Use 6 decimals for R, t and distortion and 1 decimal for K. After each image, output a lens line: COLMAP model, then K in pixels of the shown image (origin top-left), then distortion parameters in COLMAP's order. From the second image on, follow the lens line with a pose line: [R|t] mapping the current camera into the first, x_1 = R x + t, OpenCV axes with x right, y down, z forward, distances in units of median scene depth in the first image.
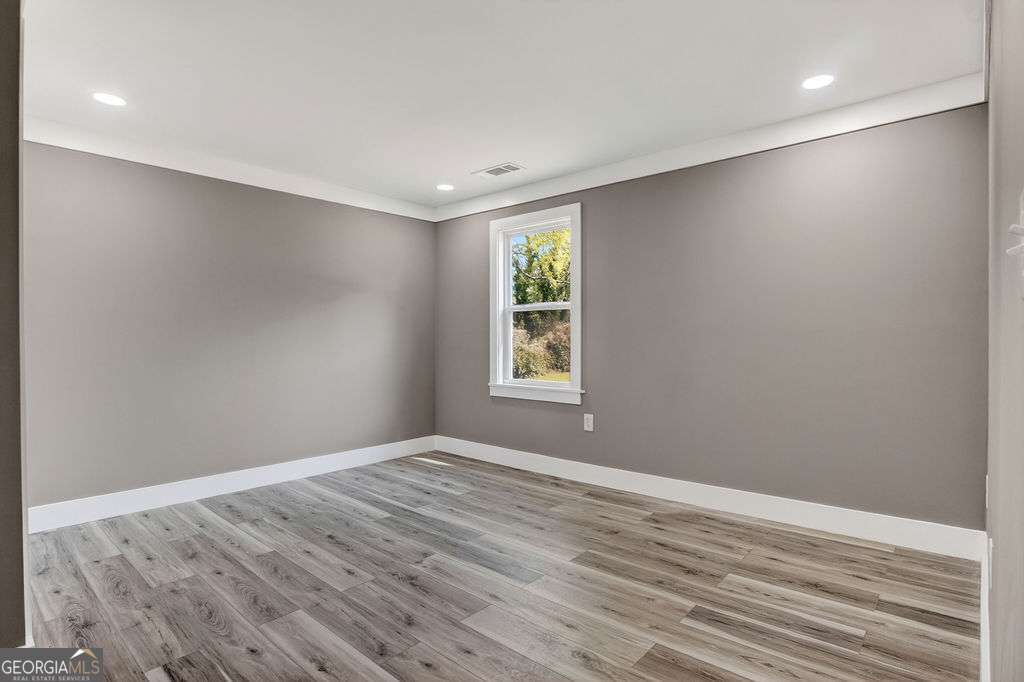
lens RADIAL K [[520.5, 0, 519.4], [0, 520.5, 347.3], [0, 0, 1]] dist [-0.009770, 0.000809]
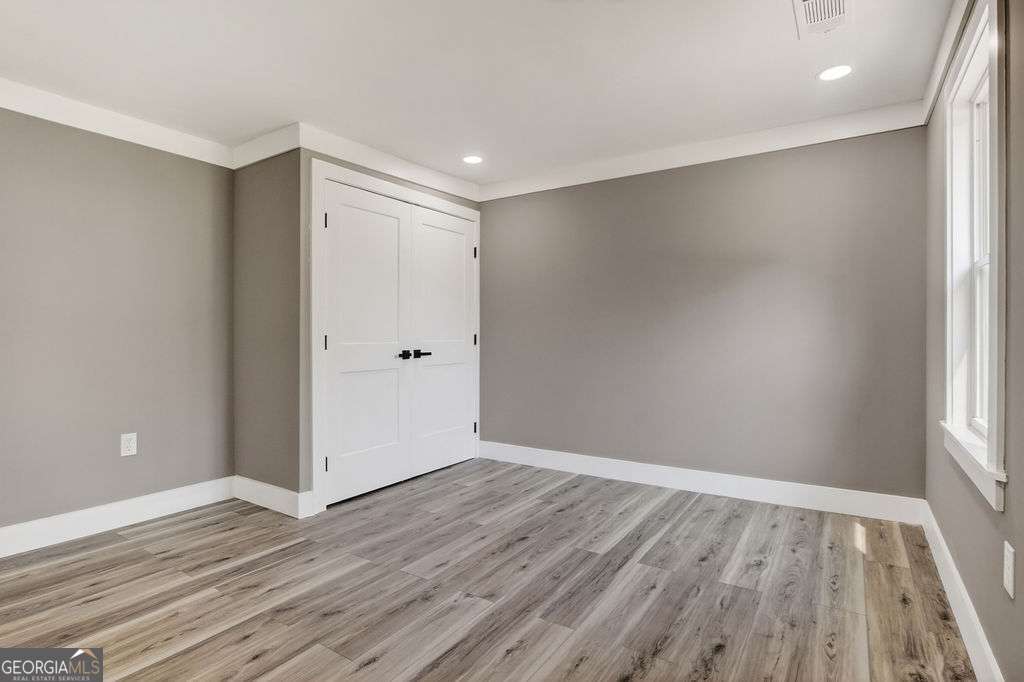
lens RADIAL K [[520.5, 0, 512.8], [0, 520.5, 334.5], [0, 0, 1]] dist [-0.009770, 0.000809]
pose [[0.142881, 0.005373, -0.989725, 0.501226], [-0.011401, 0.999928, 0.003782, -0.012297], [0.989674, 0.010744, 0.142932, 0.725617]]
